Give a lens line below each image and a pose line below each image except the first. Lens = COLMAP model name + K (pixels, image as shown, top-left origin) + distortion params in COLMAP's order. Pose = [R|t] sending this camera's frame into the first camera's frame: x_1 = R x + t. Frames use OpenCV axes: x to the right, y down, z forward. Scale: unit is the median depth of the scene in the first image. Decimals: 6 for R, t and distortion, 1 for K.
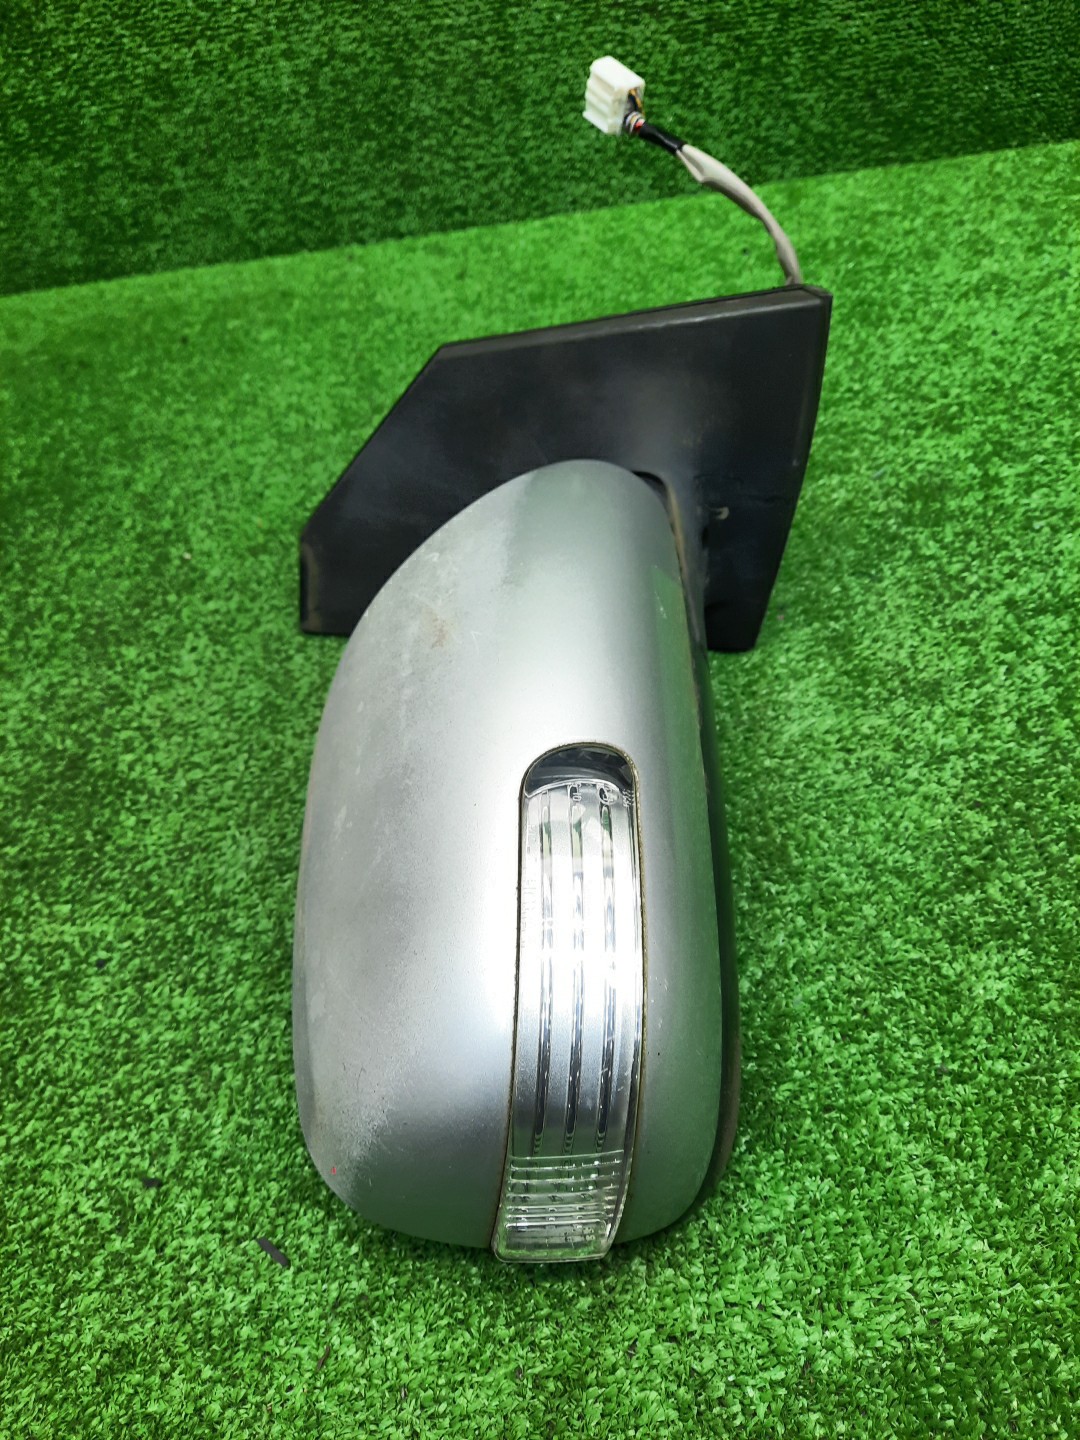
lens RADIAL K [[1072.9, 0, 545.5], [0, 1072.9, 718.7], [0, 0, 1]] dist [0.045052, -0.066839]
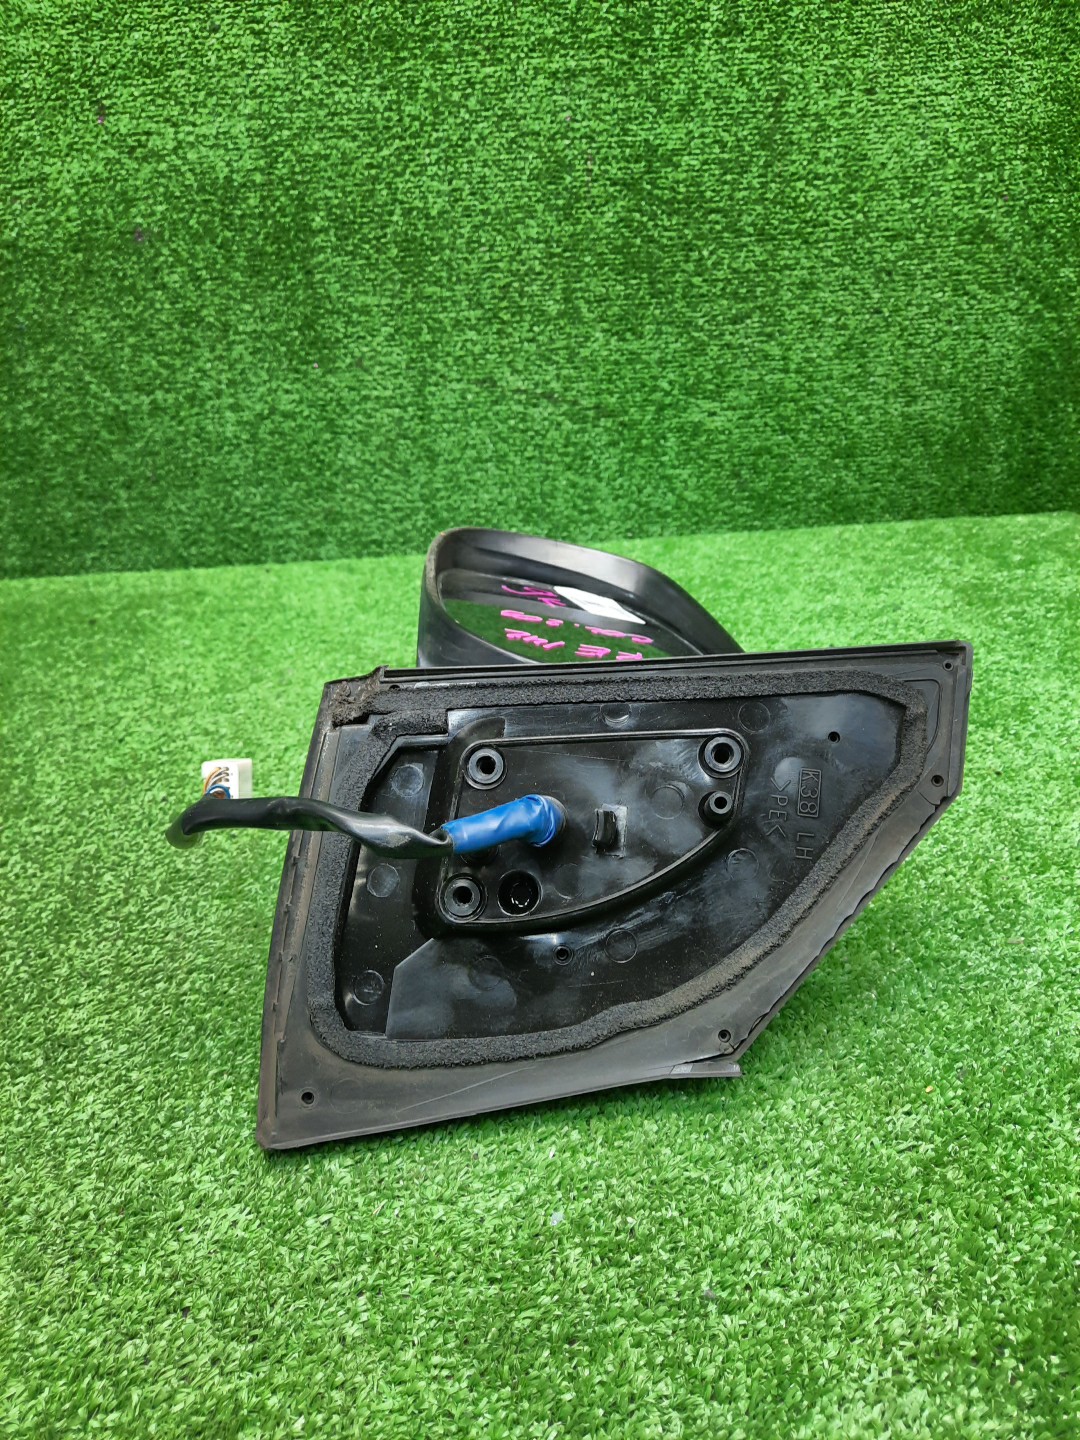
lens RADIAL K [[1071.8, 0, 546.4], [0, 1071.8, 719.0], [0, 0, 1]] dist [0.051221, -0.068386]
pose [[0.997414, 0.062680, 0.035165, 0.171399], [-0.046475, 0.935716, -0.349680, 0.191961], [-0.054822, 0.347141, 0.936209, 0.043692]]
